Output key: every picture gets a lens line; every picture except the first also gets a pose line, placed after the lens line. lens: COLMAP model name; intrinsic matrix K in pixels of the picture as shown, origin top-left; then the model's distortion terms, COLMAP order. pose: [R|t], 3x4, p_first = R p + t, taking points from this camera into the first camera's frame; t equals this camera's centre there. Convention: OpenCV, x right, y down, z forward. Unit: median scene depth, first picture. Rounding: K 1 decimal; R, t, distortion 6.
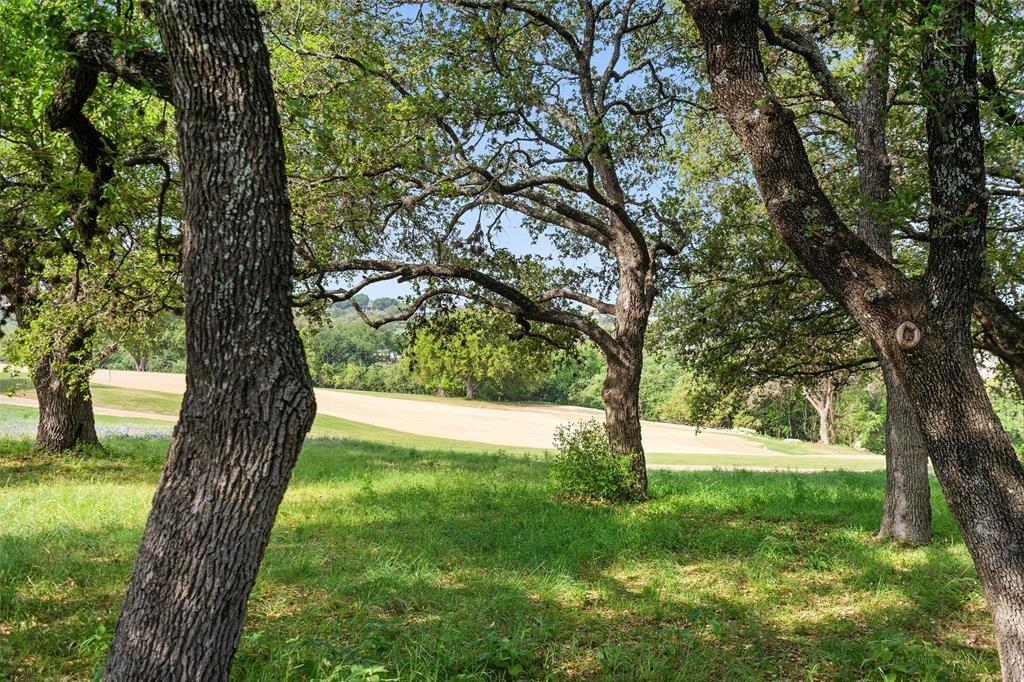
lens RADIAL K [[1016.1, 0, 490.8], [0, 1016.1, 350.2], [0, 0, 1]] dist [0.094984, 0.000000]
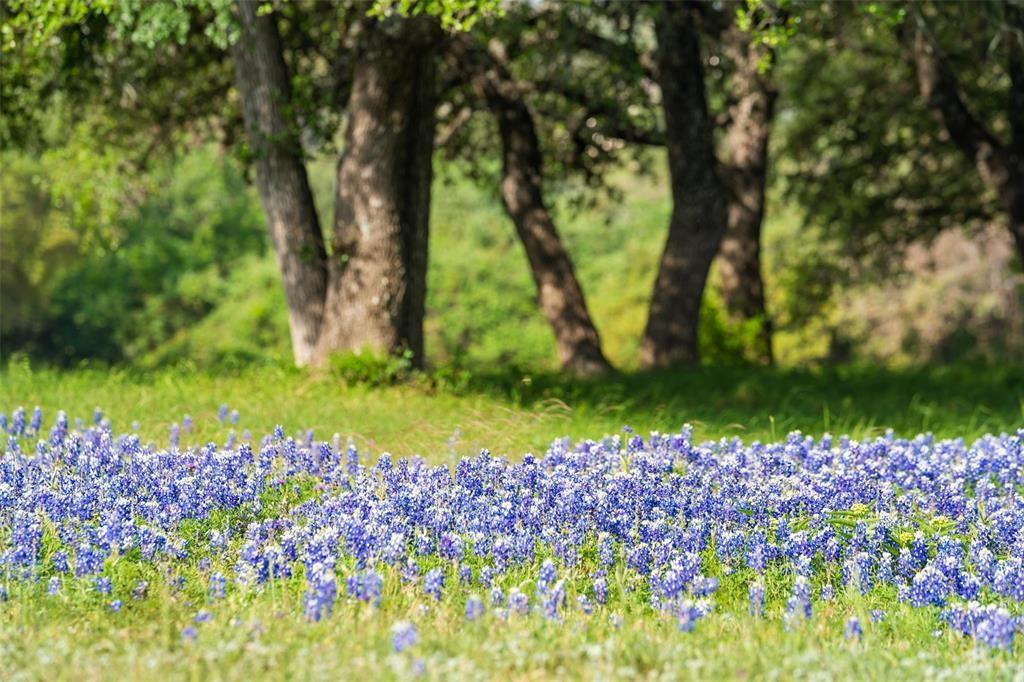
lens RADIAL K [[5931.1, 0, 543.4], [0, 5931.1, 330.3], [0, 0, 1]] dist [2.965877, 0.000000]
pose [[0.981345, -0.023943, 0.190760, -0.494701], [0.017355, 0.999196, 0.036128, -0.030753], [-0.191472, -0.032144, 0.980972, -1.895306]]
